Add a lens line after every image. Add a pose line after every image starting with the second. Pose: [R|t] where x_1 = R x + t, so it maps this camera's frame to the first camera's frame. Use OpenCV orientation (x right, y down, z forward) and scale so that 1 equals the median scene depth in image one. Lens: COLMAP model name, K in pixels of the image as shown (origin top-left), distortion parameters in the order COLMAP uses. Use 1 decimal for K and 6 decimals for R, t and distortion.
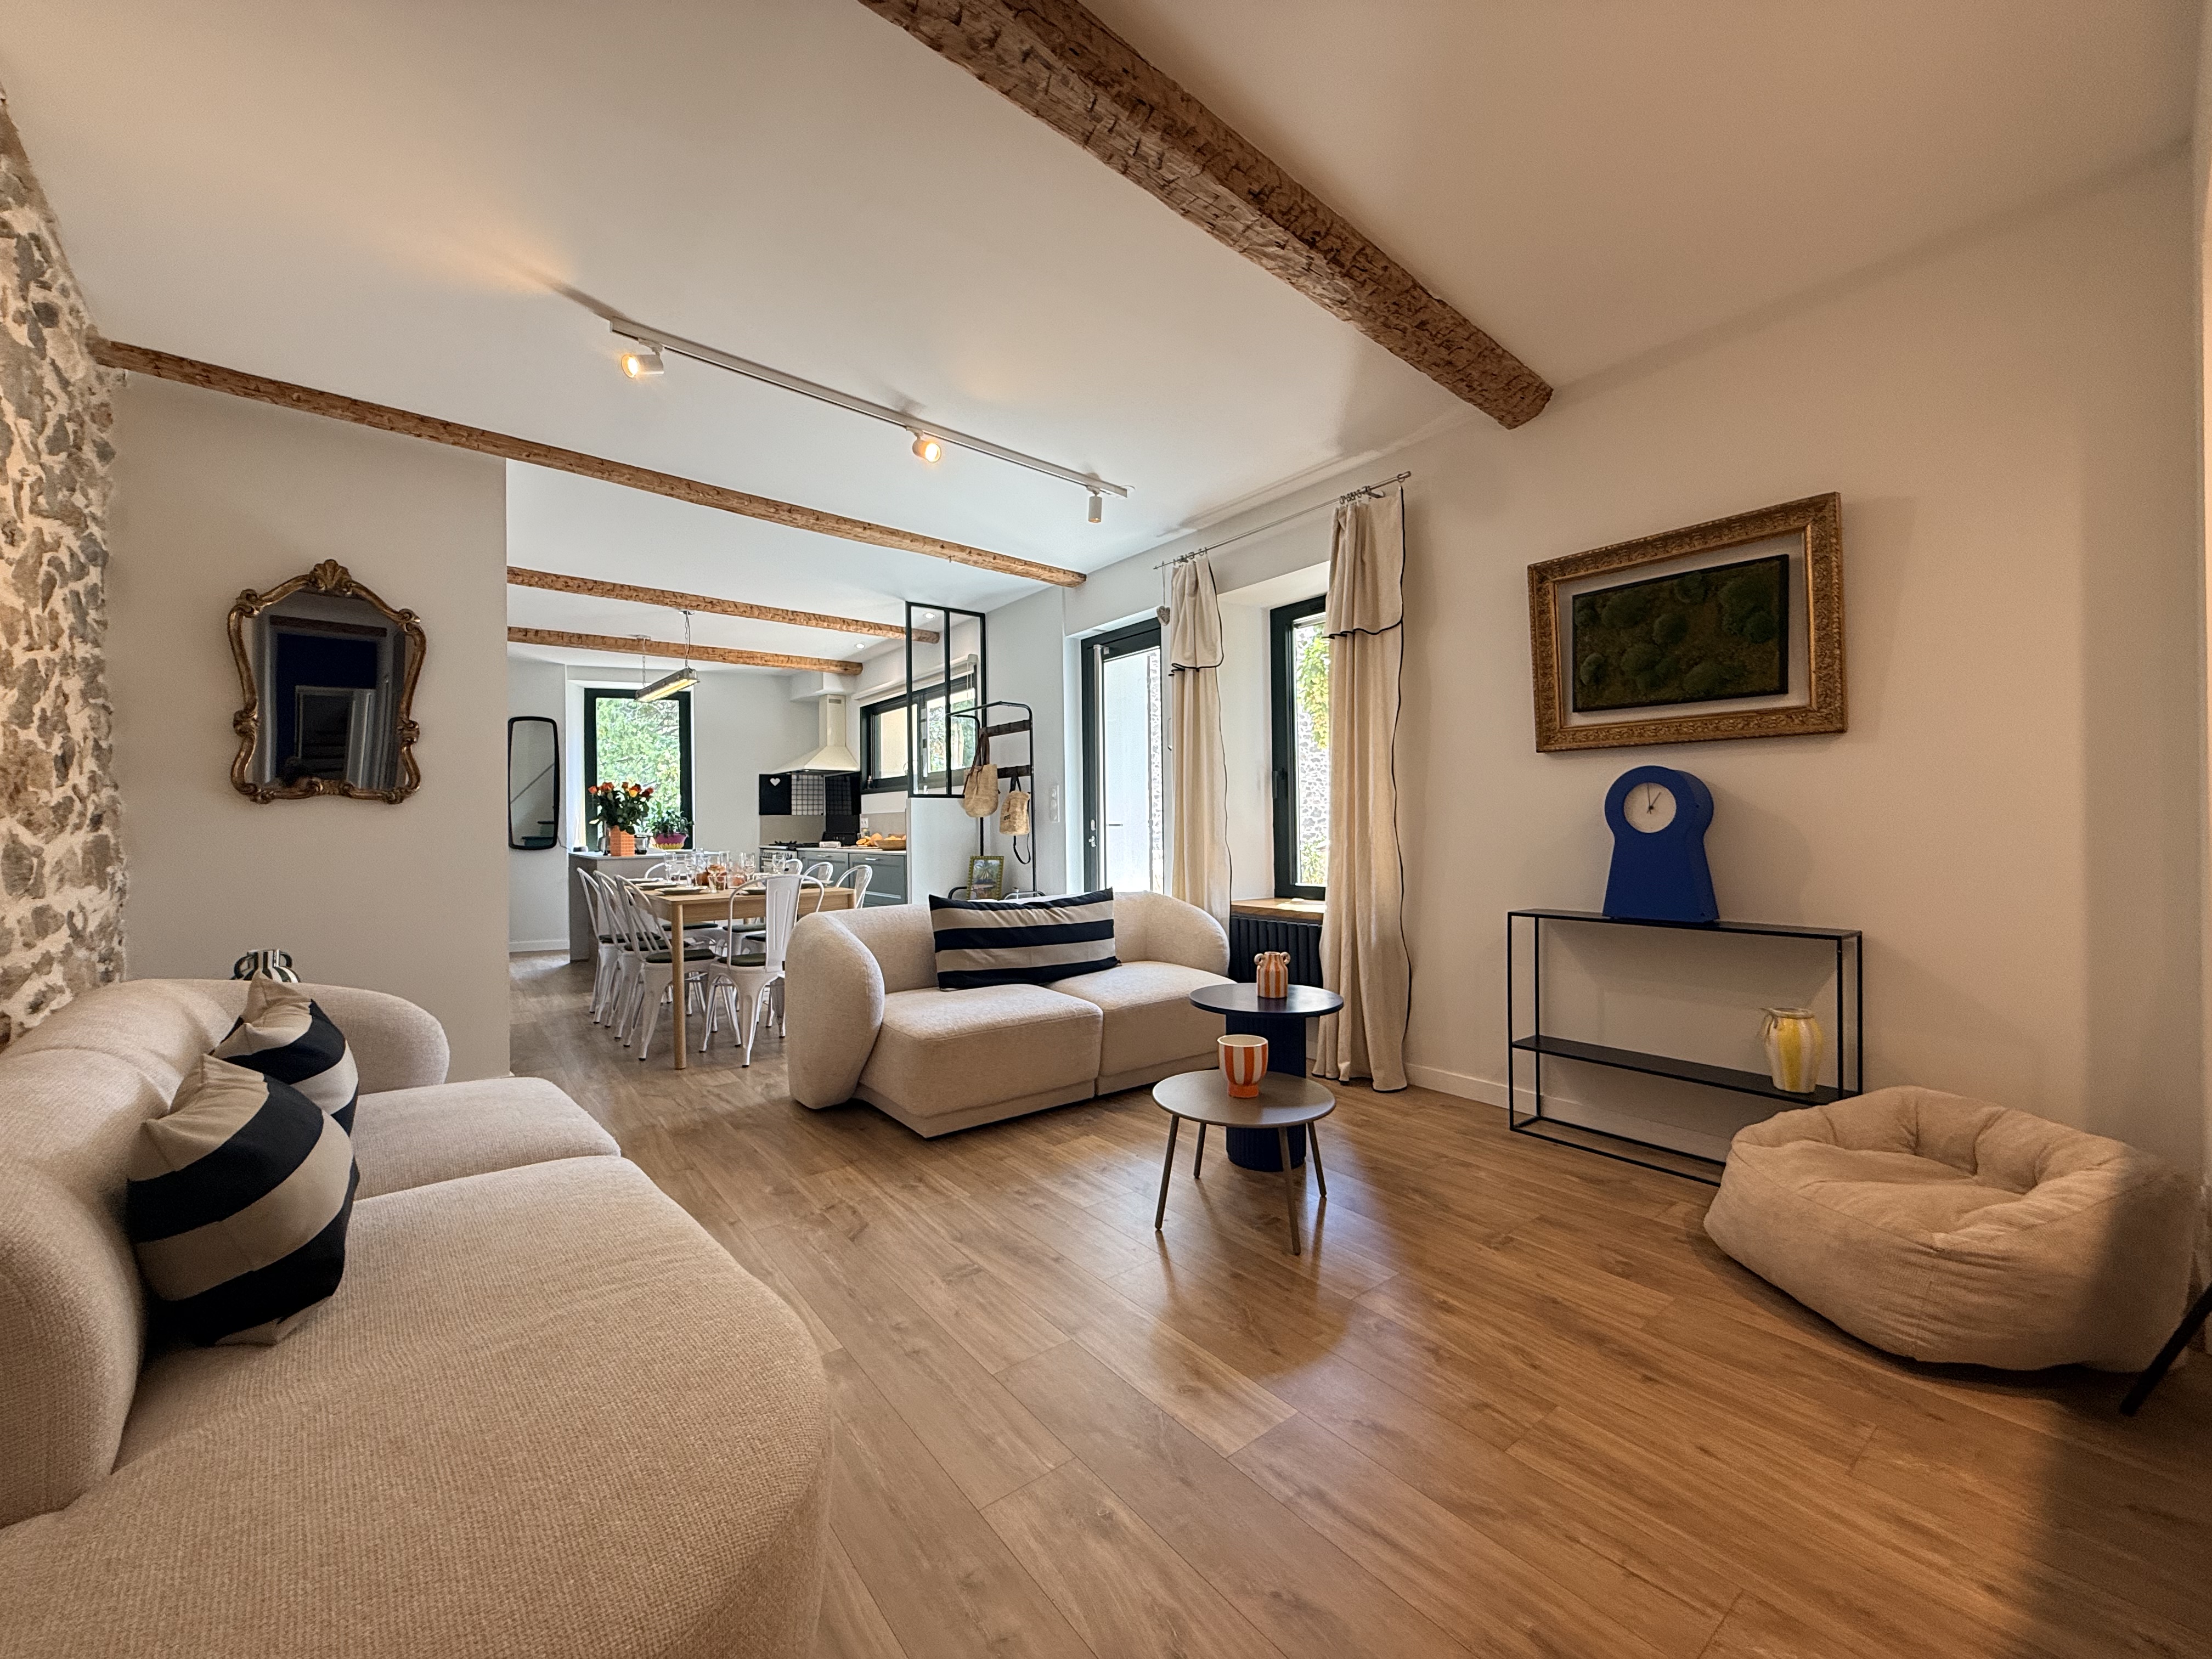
lens RADIAL K [[882.7, 0, 1101.7], [0, 882.7, 825.4], [0, 0, 1]] dist [-0.000704, 0.000350]
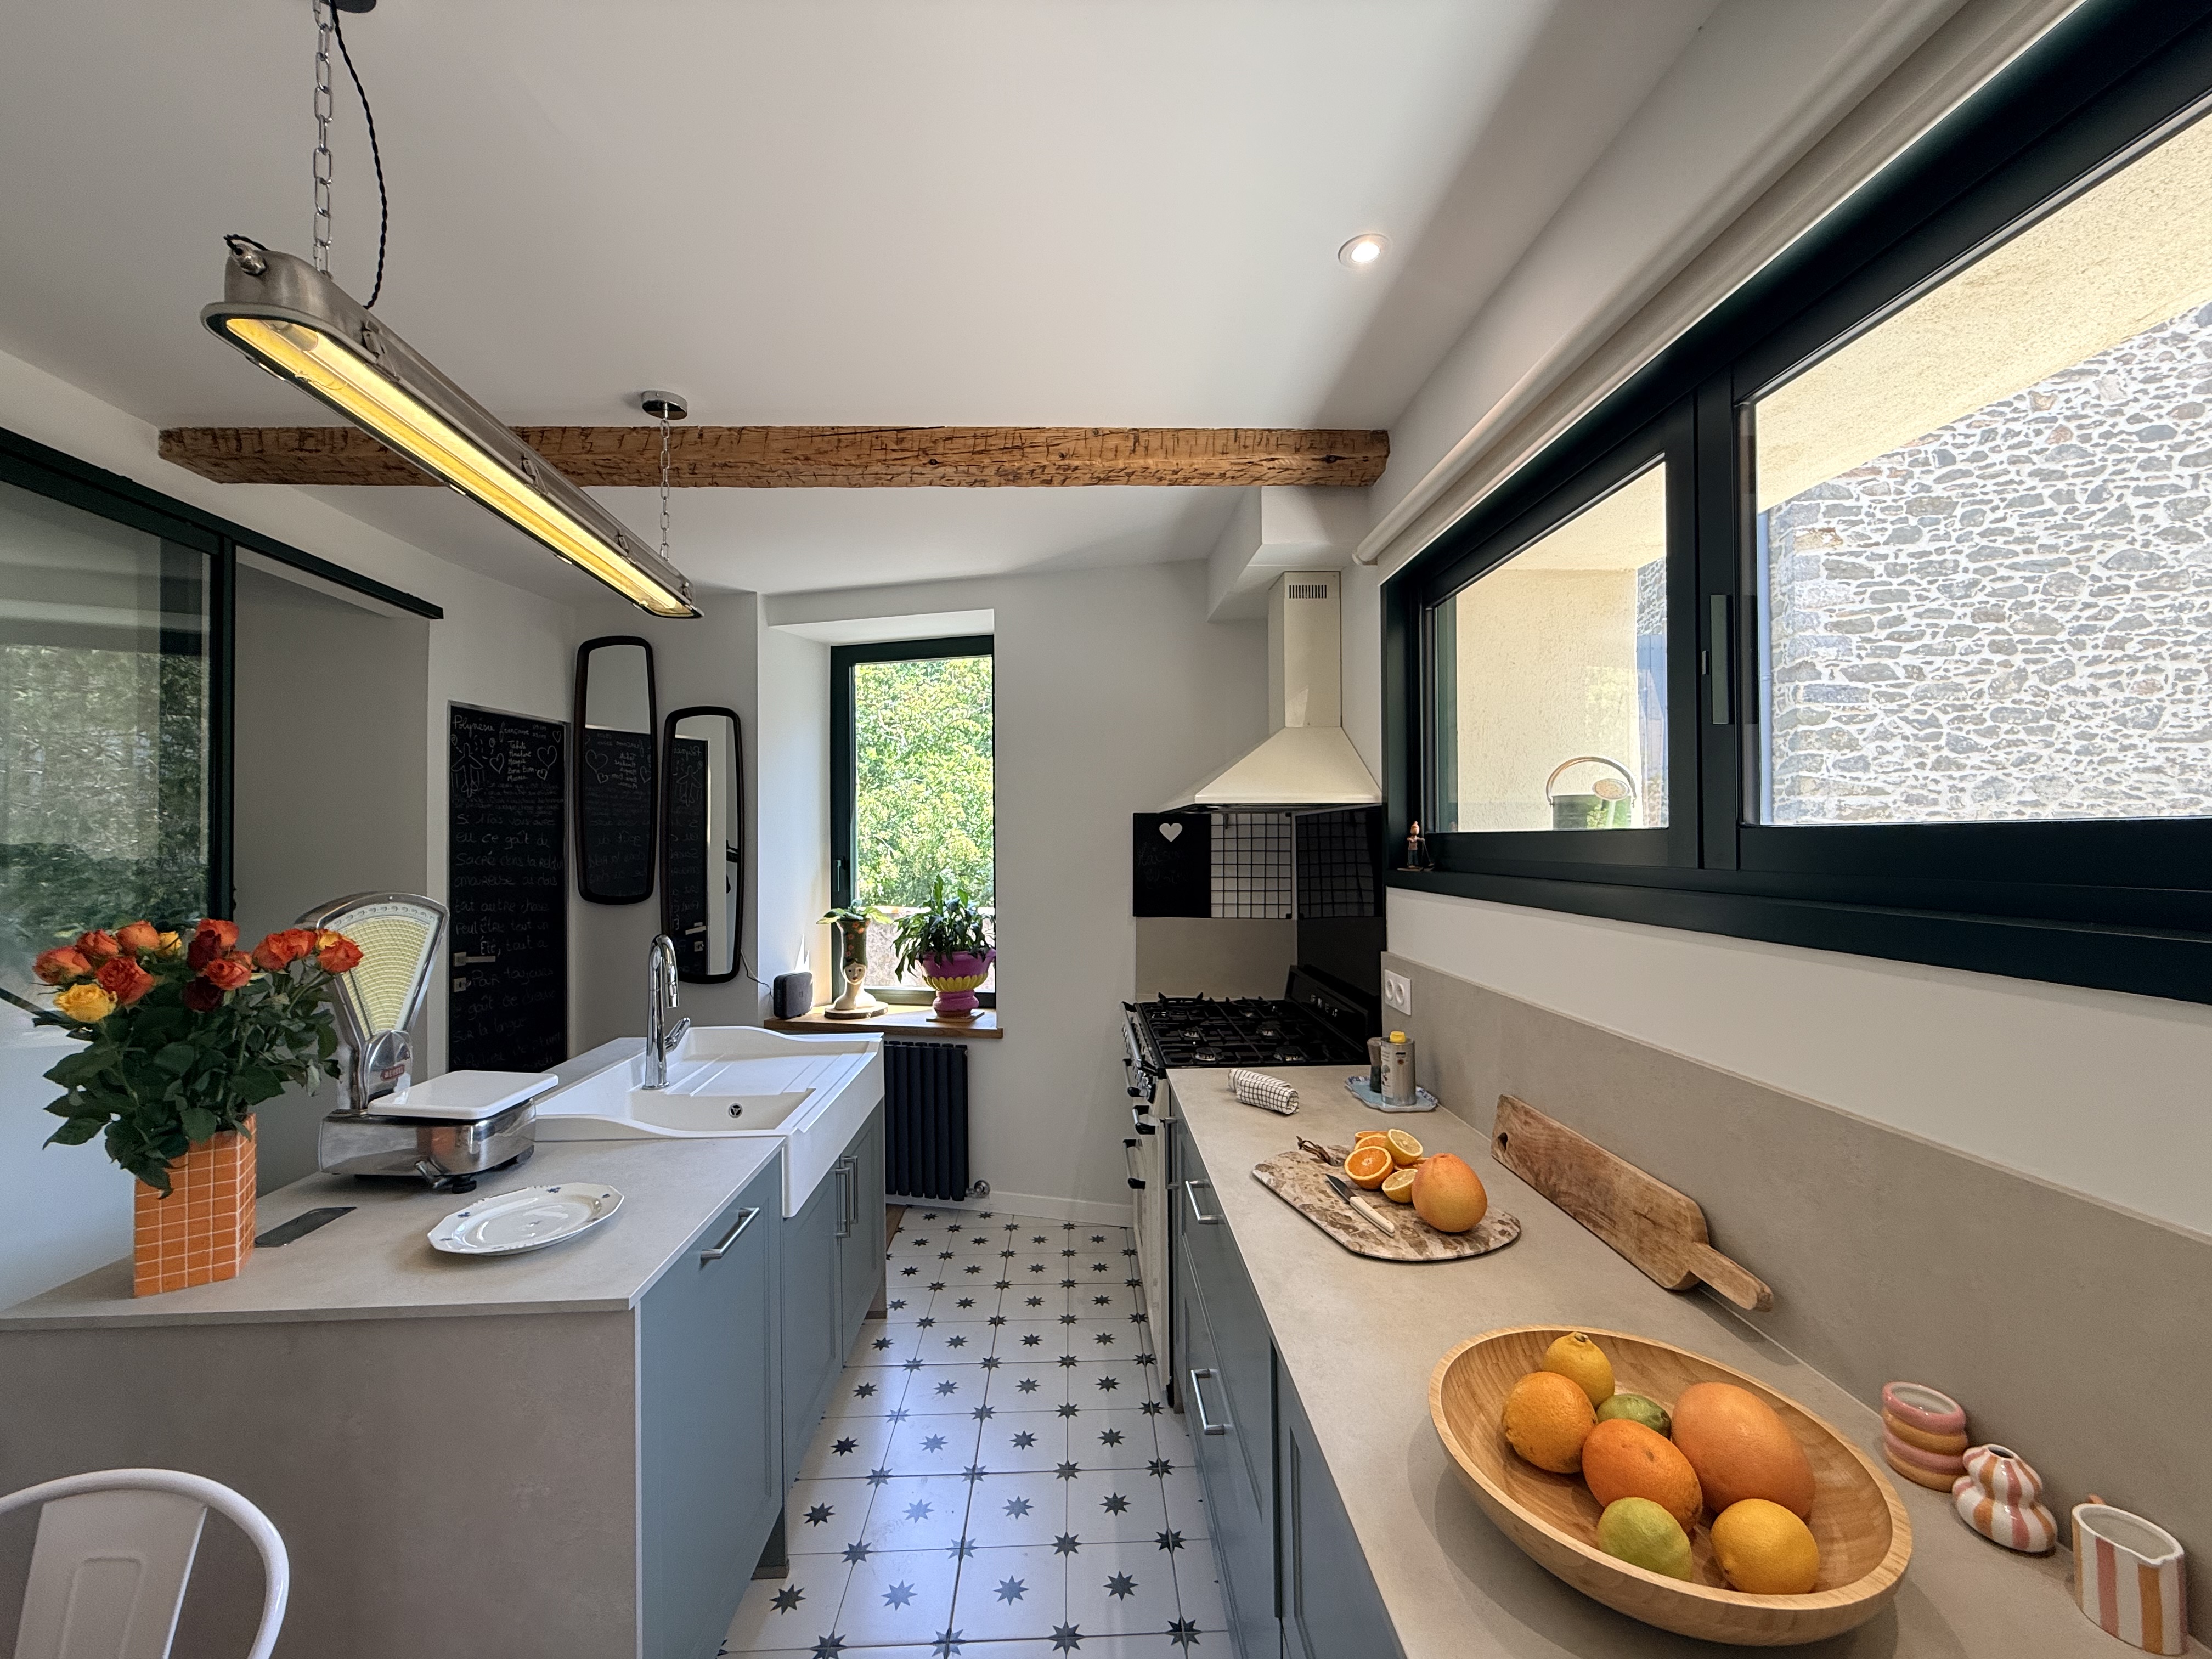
lens RADIAL K [[882.7, 0, 1101.8], [0, 882.7, 826.8], [0, 0, 1]] dist [-0.000704, 0.000350]
pose [[0.818898, -0.005595, -0.573912, -0.342842], [0.001548, 0.999970, -0.007539, -0.098002], [0.573937, 0.005285, 0.818882, 1.330251]]
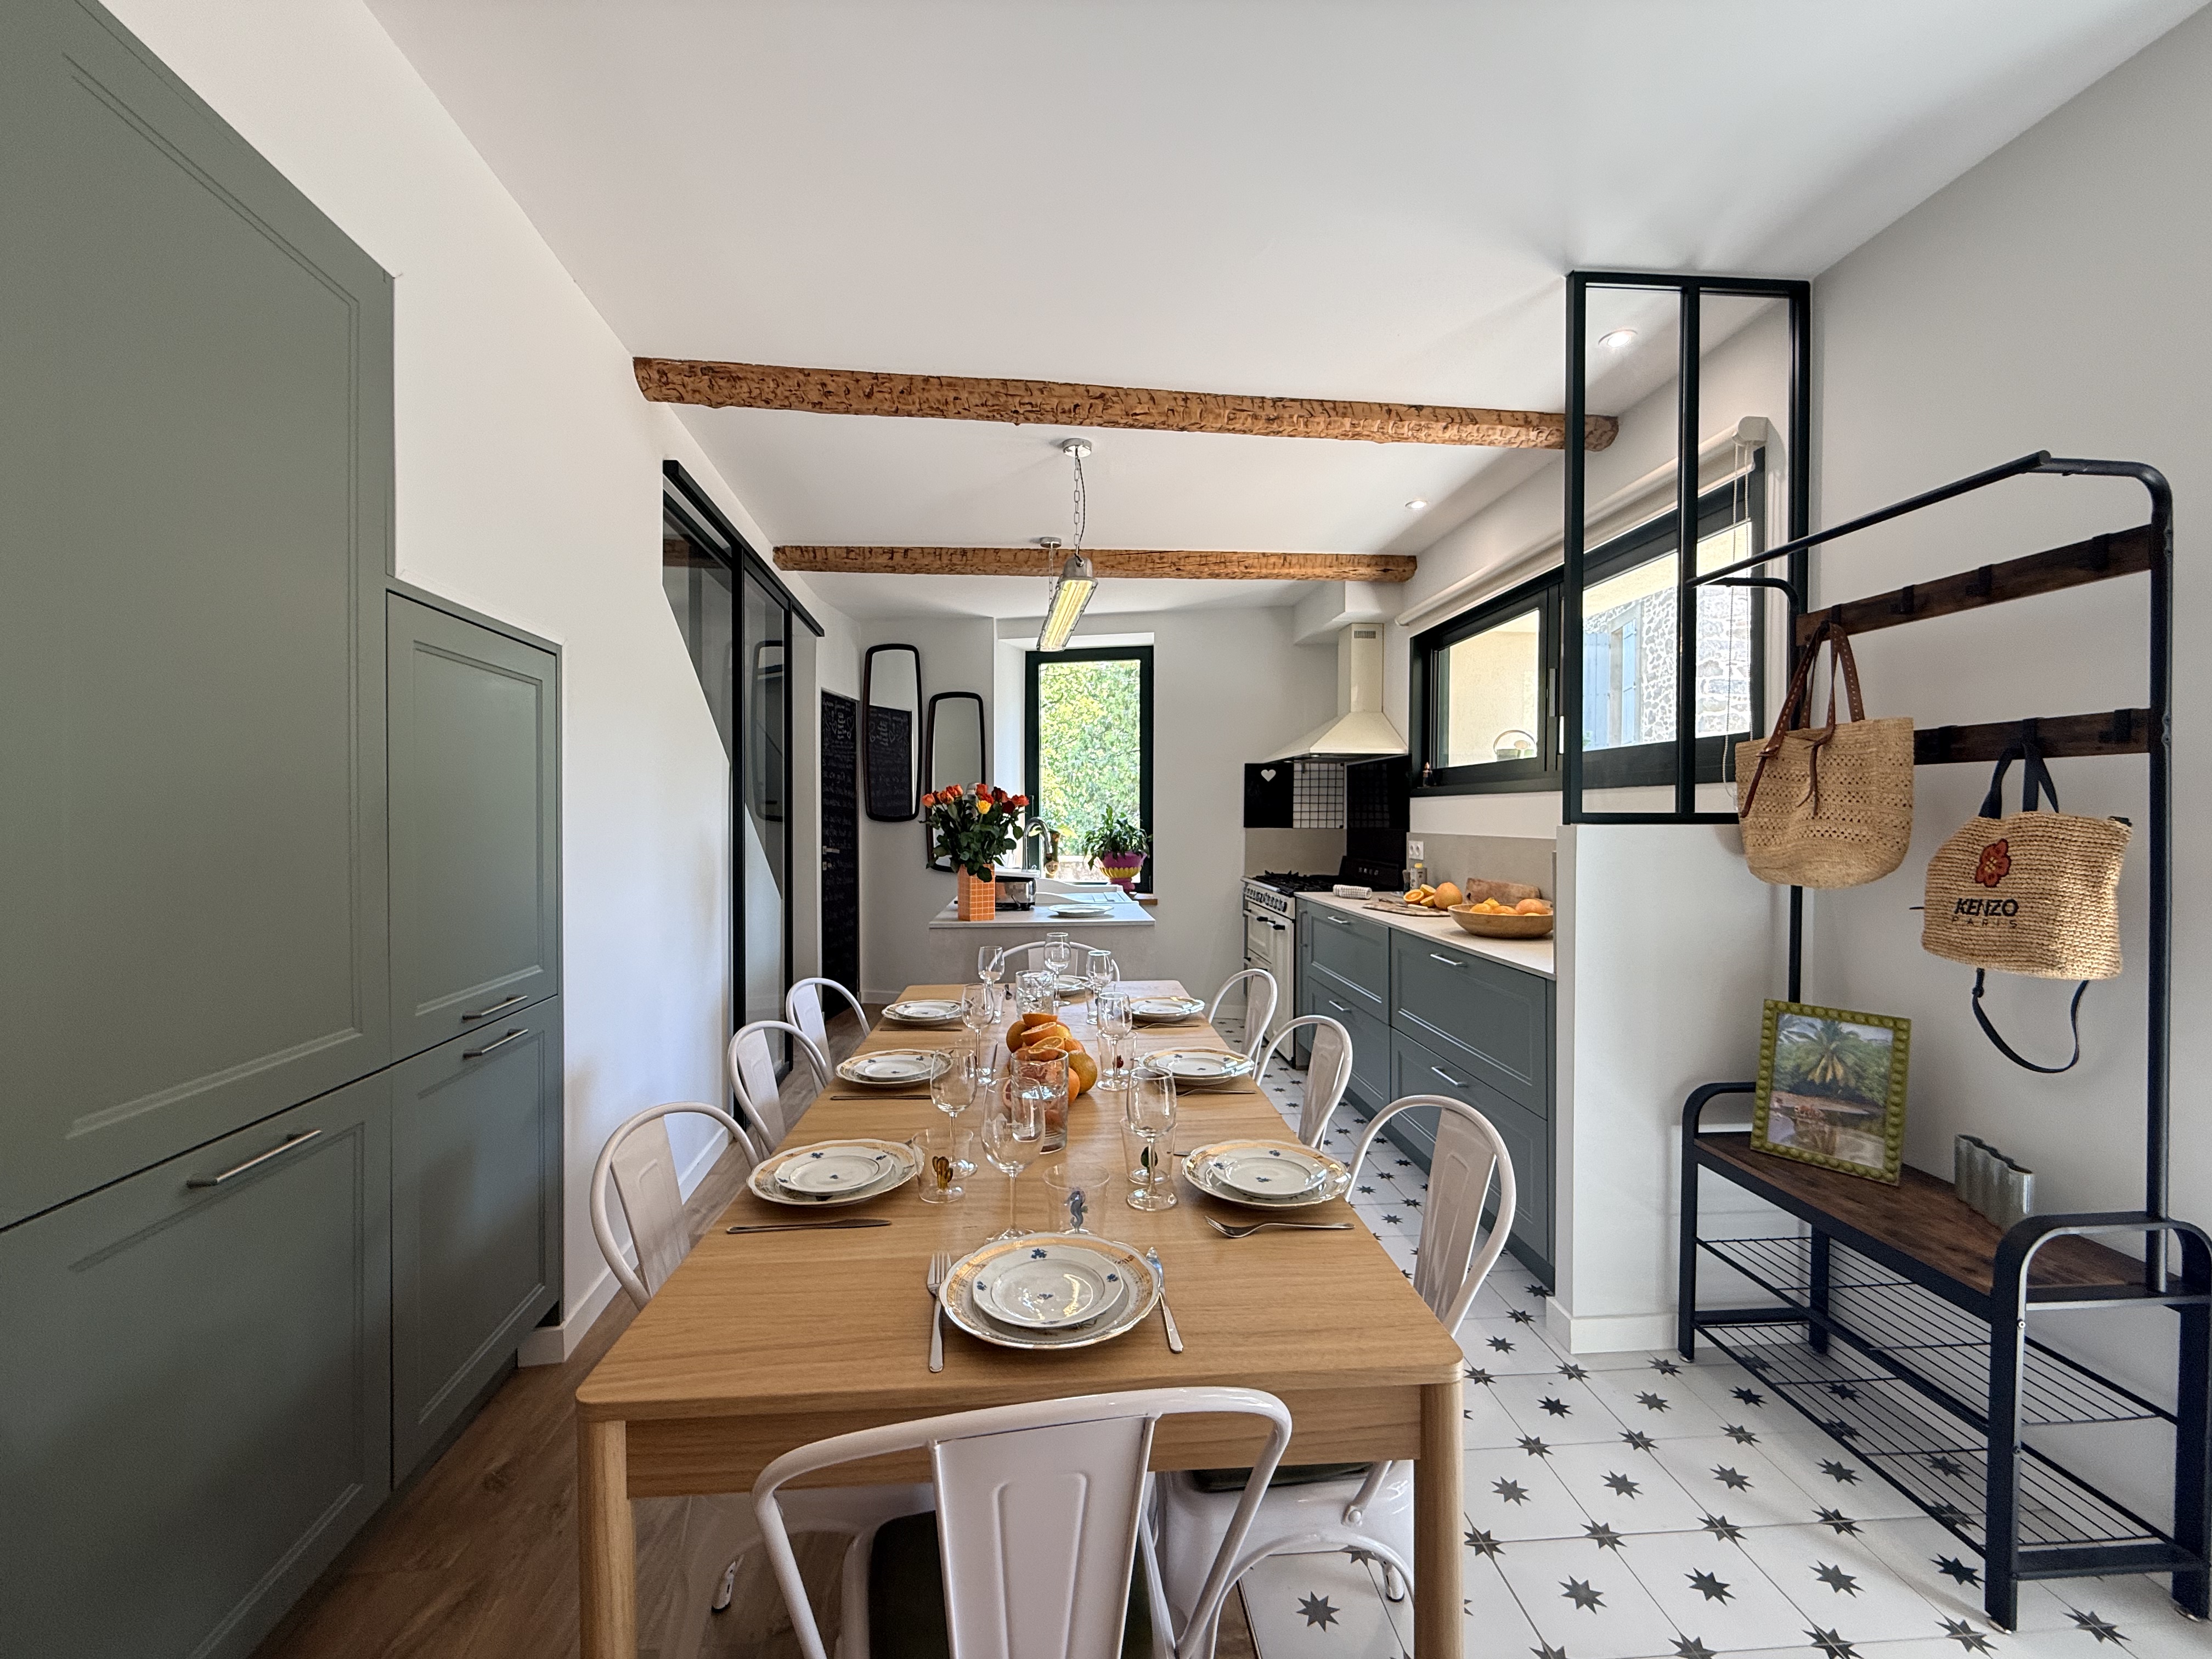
lens RADIAL K [[882.7, 0, 1100.8], [0, 882.7, 826.5], [0, 0, 1]] dist [-0.000704, 0.000350]
pose [[0.835685, 0.018487, -0.548898, -0.246935], [-0.008596, 0.999751, 0.020584, -0.049265], [0.549142, -0.012483, 0.835636, 0.815235]]
